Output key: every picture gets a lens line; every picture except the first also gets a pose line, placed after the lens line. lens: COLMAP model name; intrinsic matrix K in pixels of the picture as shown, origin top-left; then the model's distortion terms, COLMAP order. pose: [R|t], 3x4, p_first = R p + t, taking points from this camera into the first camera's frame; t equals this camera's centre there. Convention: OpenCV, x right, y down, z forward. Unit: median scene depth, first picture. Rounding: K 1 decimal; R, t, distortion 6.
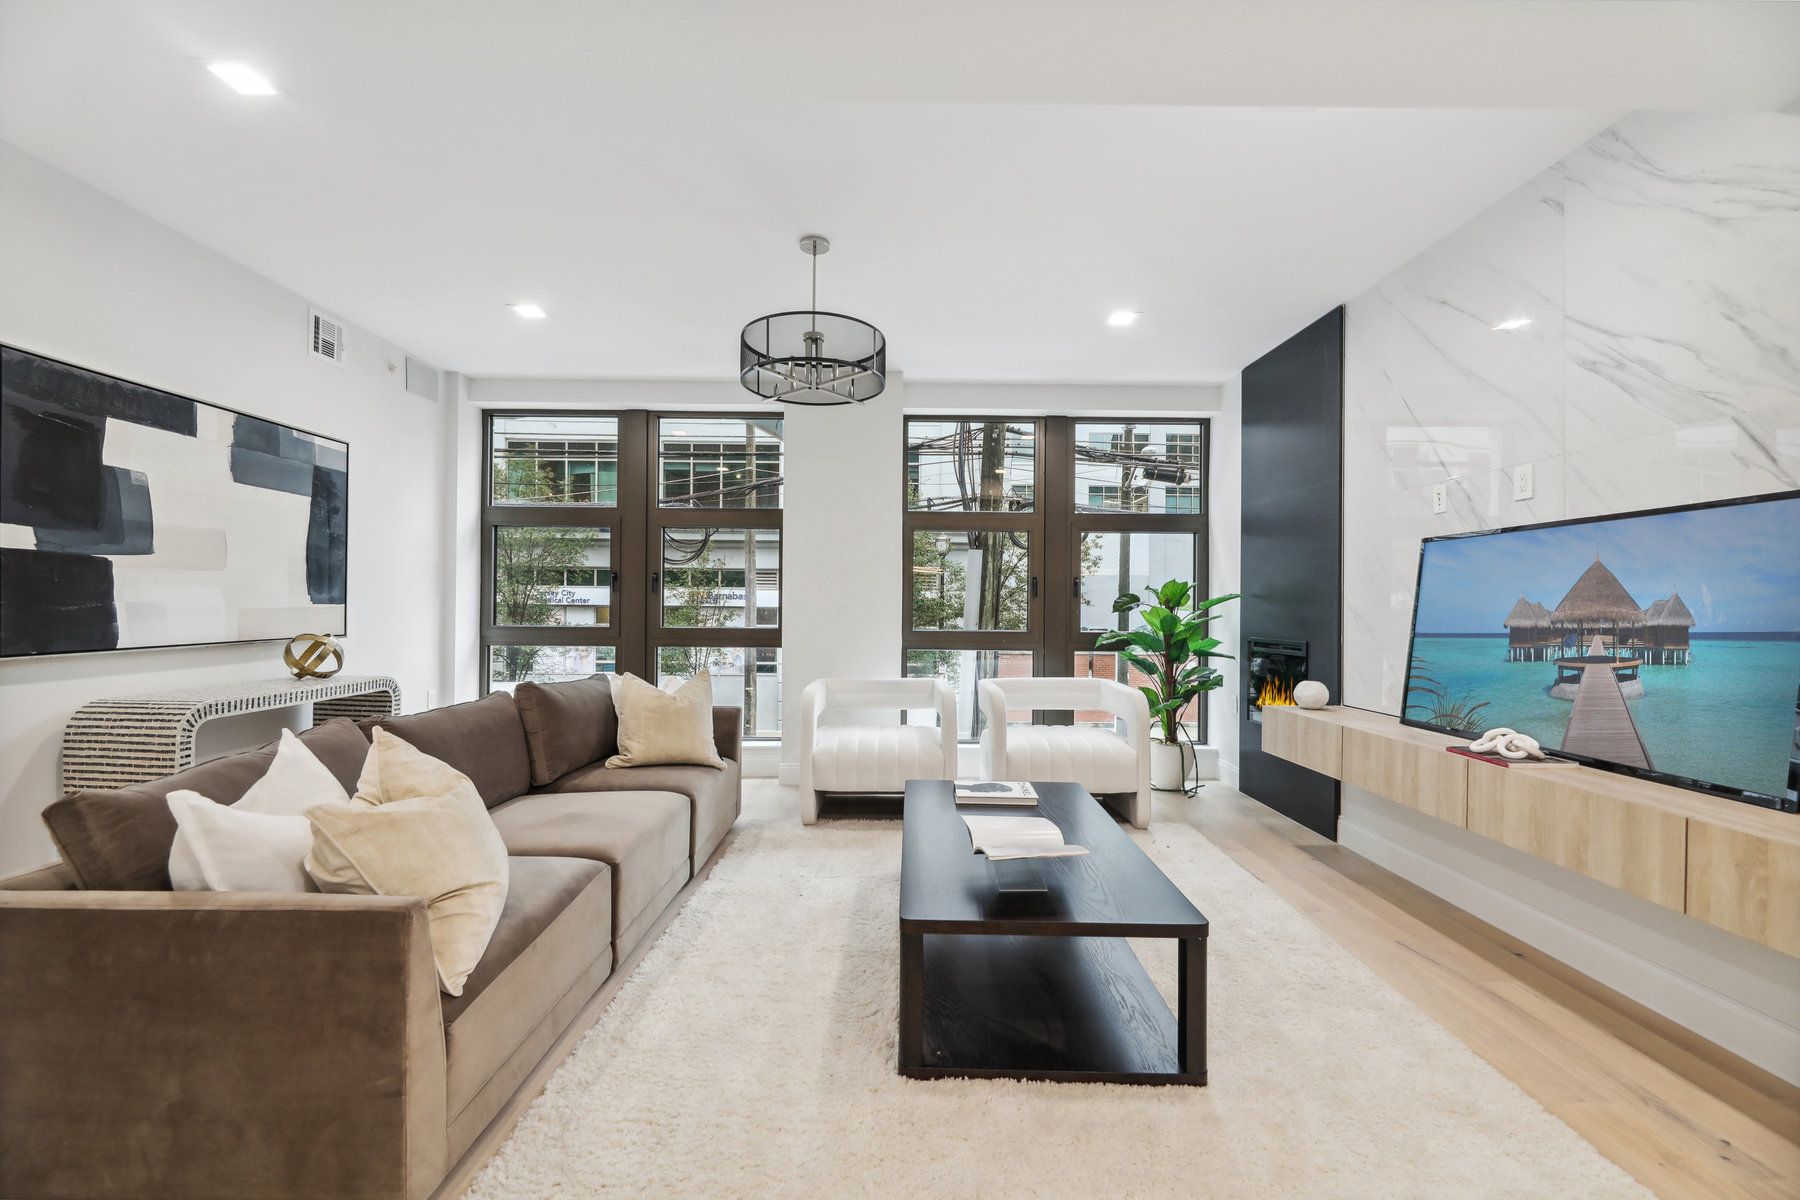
lens RADIAL K [[725.9, 0, 901.5], [0, 725.9, 609.6], [0, 0, 1]] dist [-0.010268, -0.000243]
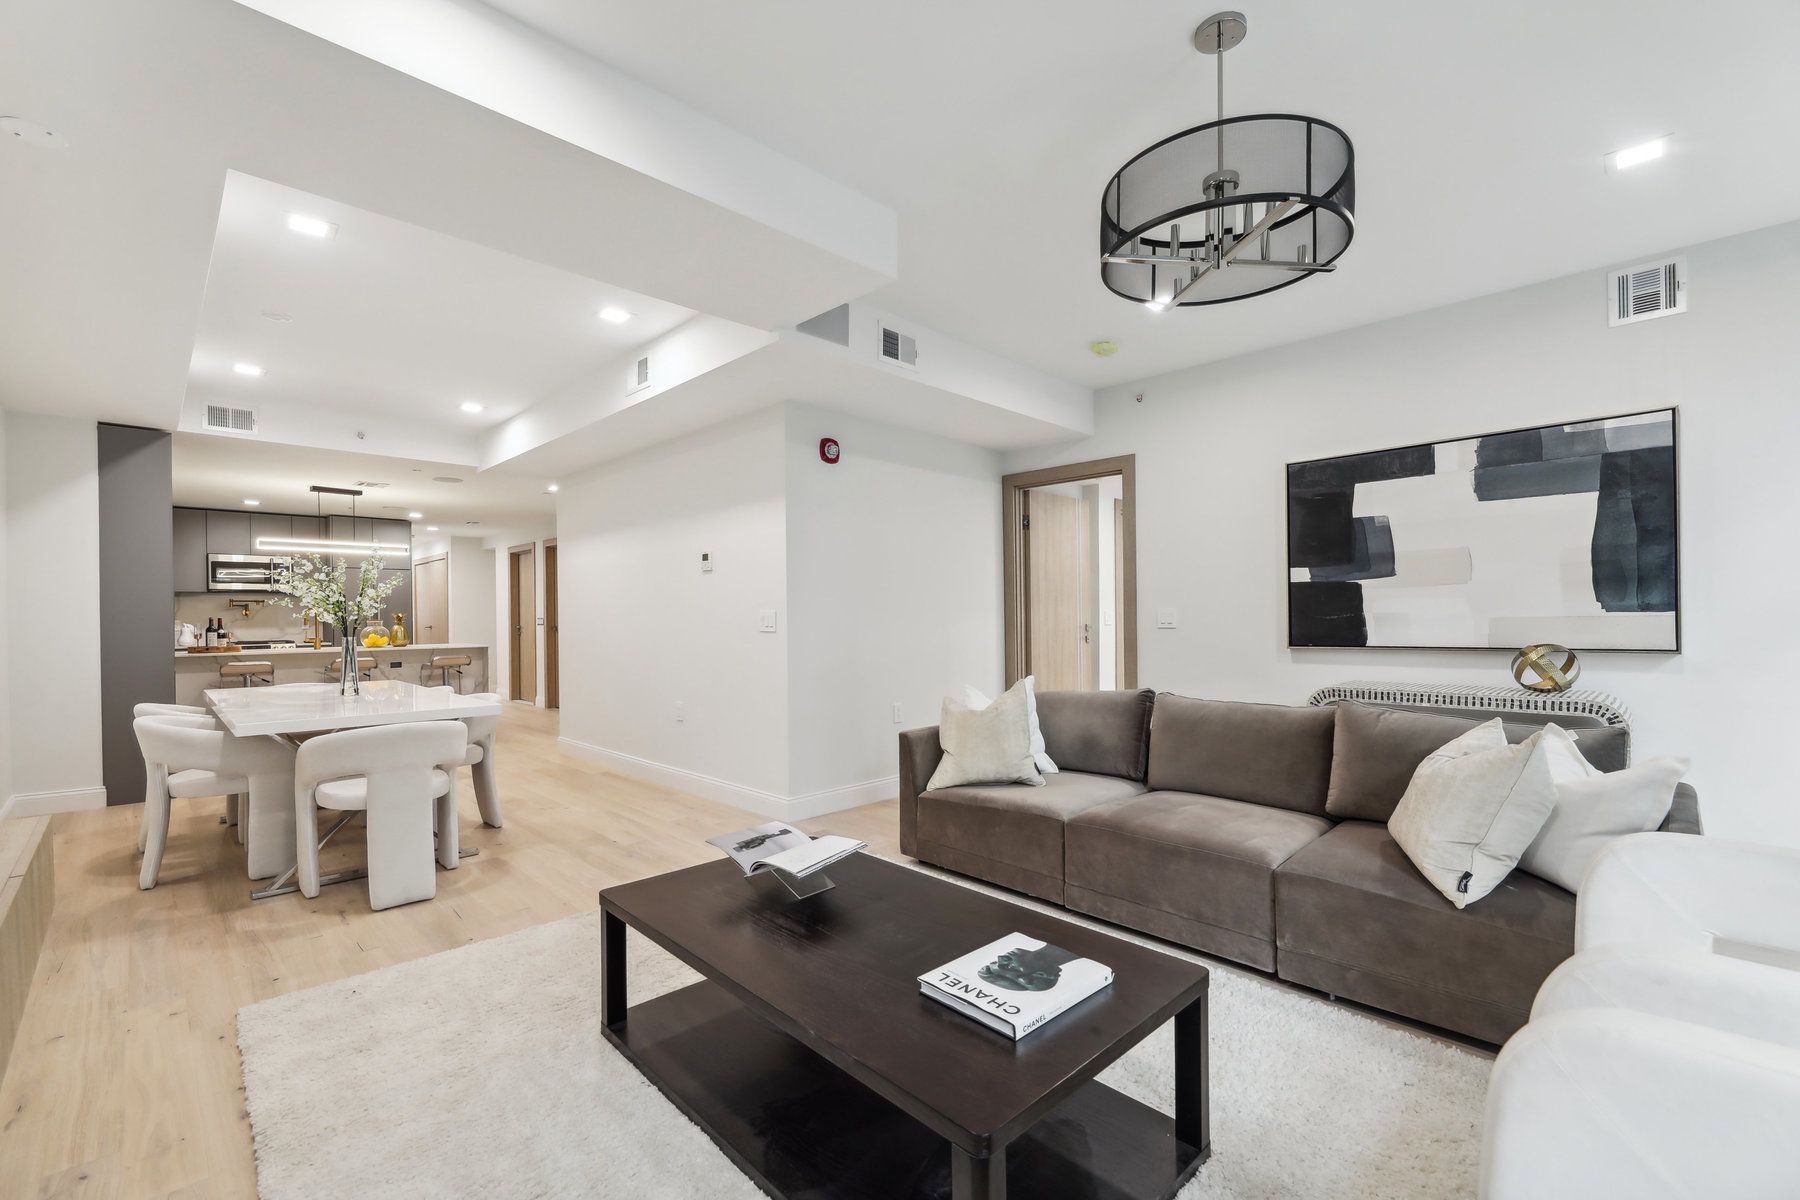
lens RADIAL K [[761.0, 0, 887.8], [0, 761.0, 619.1], [0, 0, 1]] dist [0.001489, -0.000590]
pose [[-0.721618, 0.002144, -0.692288, 0.445763], [0.000576, 0.999997, 0.002497, -0.002172], [0.692291, 0.001403, -0.721617, 1.048945]]
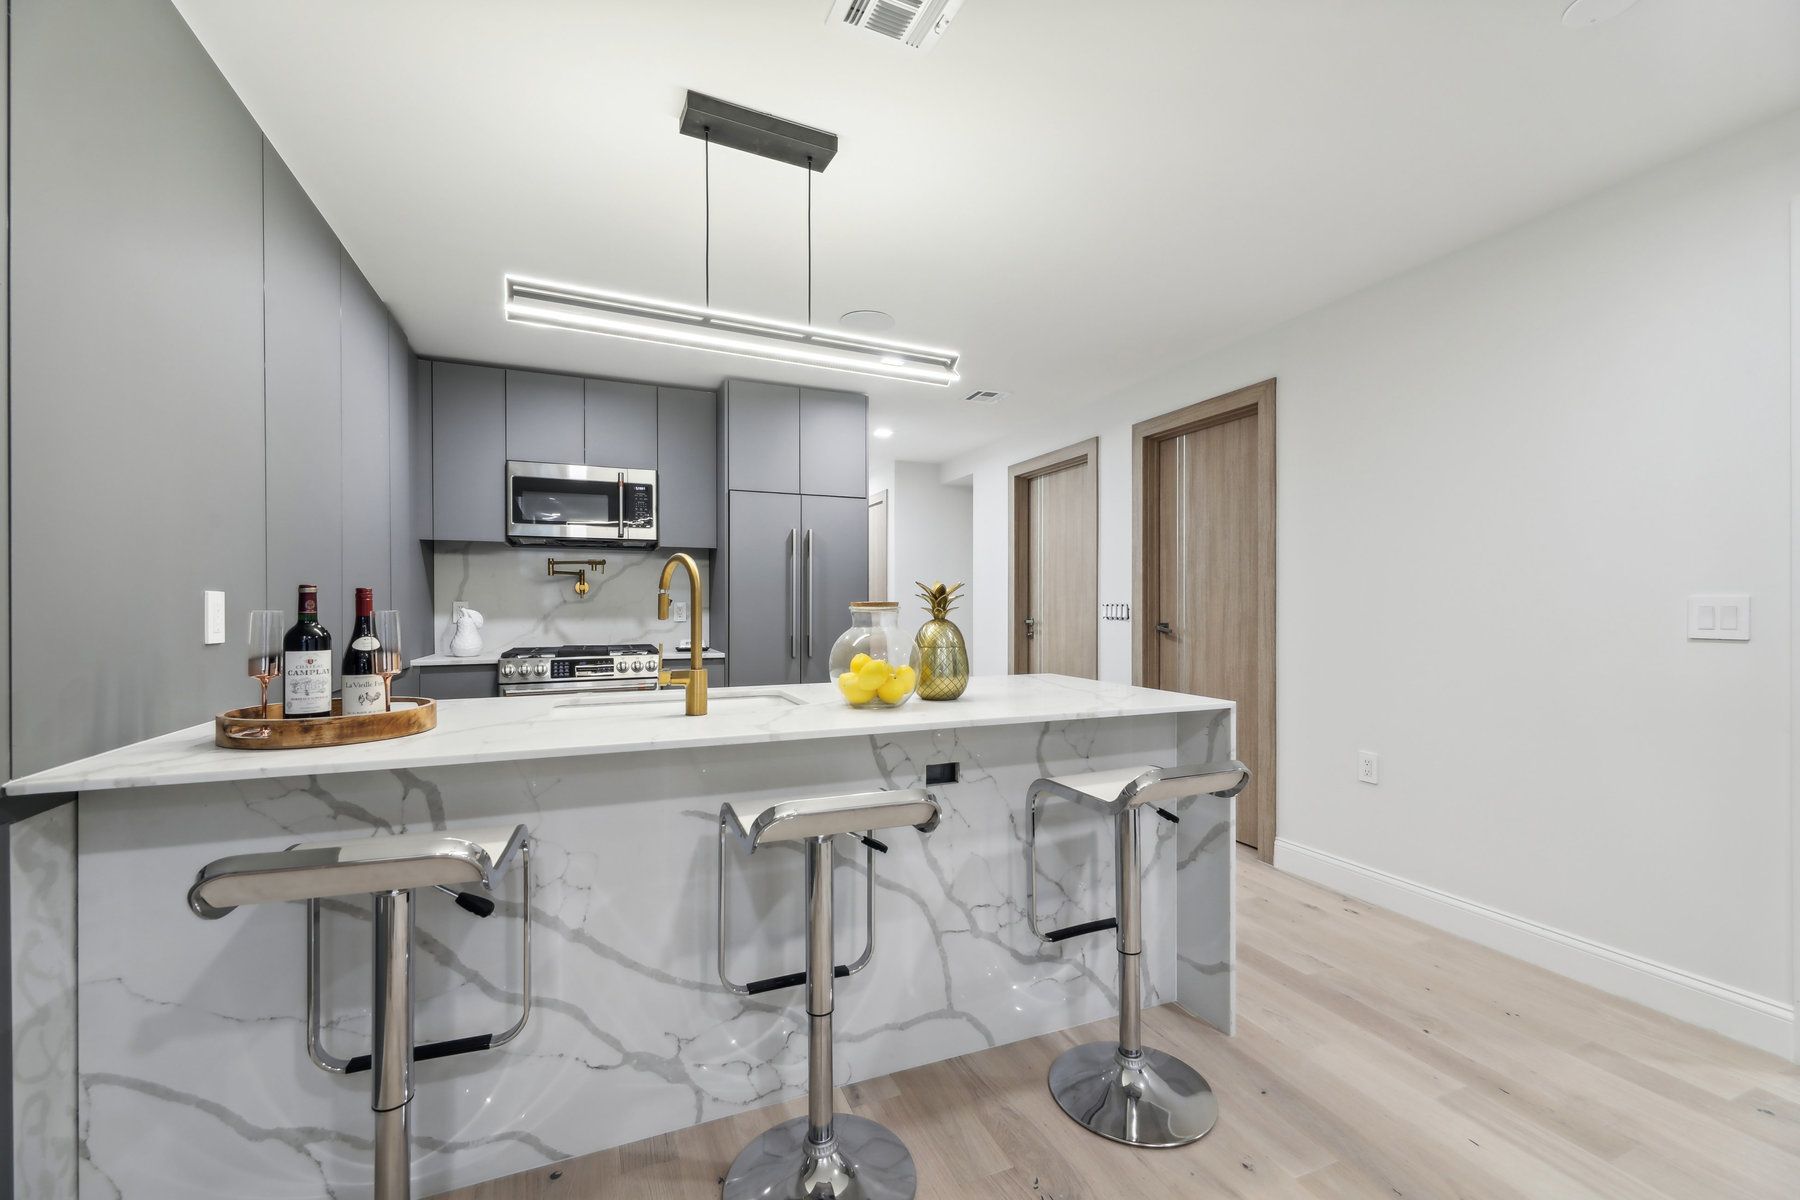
lens RADIAL K [[731.9, 0, 900.2], [0, 731.9, 608.3], [0, 0, 1]] dist [-0.000669, -0.000922]
pose [[-0.926415, -0.006830, -0.376443, 0.208248], [-0.008639, 0.999958, 0.003118, 0.006442], [0.376406, 0.006140, -0.926435, -0.862608]]
